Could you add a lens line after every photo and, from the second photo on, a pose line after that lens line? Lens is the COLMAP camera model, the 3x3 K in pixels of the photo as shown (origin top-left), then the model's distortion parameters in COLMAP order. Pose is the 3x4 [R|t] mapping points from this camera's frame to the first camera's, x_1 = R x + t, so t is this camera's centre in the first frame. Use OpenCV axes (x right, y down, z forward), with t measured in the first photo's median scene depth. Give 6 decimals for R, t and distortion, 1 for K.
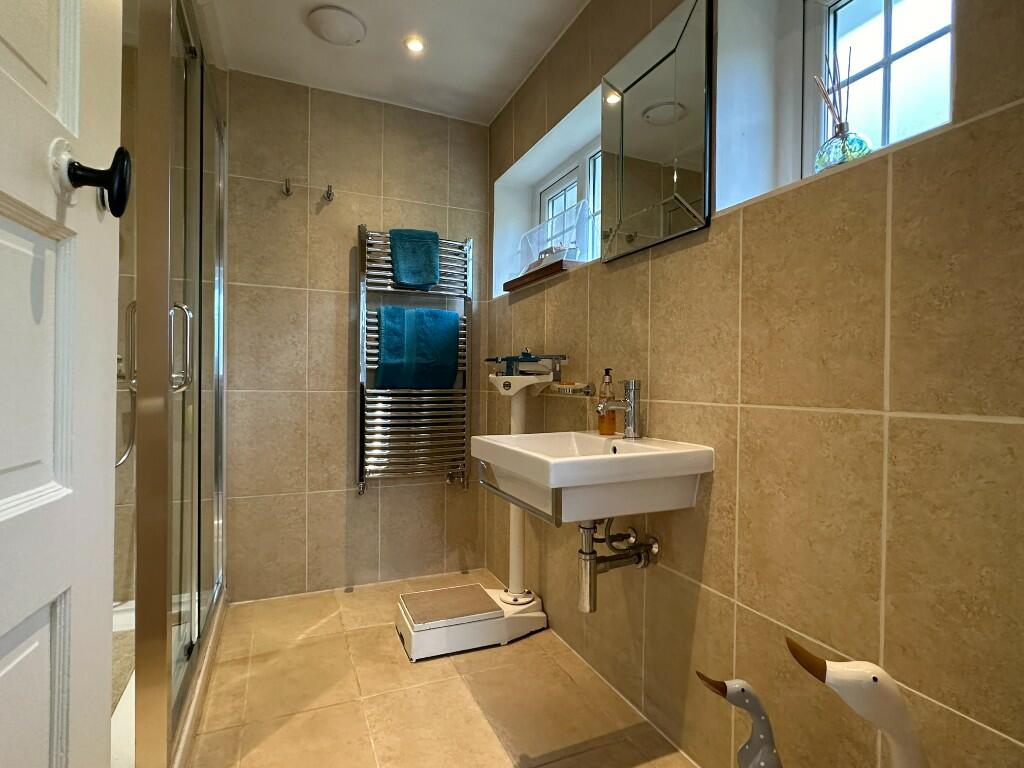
lens RADIAL K [[500.9, 0, 512.0], [0, 500.9, 384.0], [0, 0, 1]] dist [-0.002002, -0.000206]
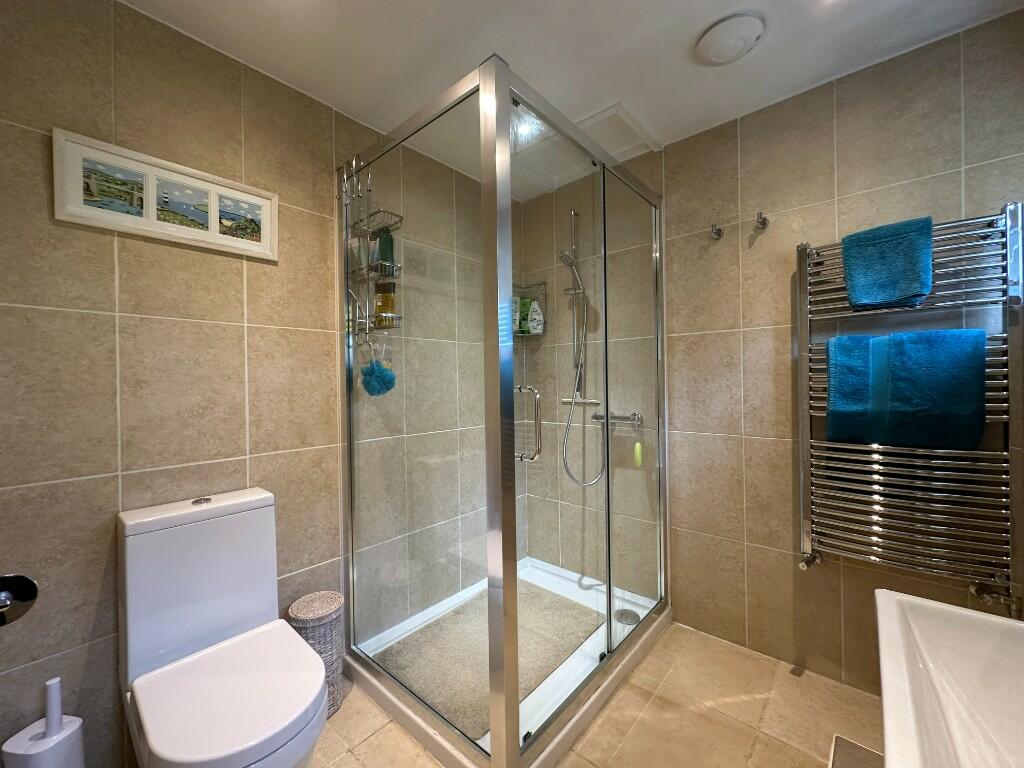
lens RADIAL K [[409.8, 0, 512.0], [0, 409.8, 384.0], [0, 0, 1]] dist [-0.001908, -0.000031]
pose [[0.434211, -0.012316, -0.900727, 0.102669], [0.008574, 0.999918, -0.009539, -0.081556], [0.900770, -0.003581, 0.434281, 0.267246]]
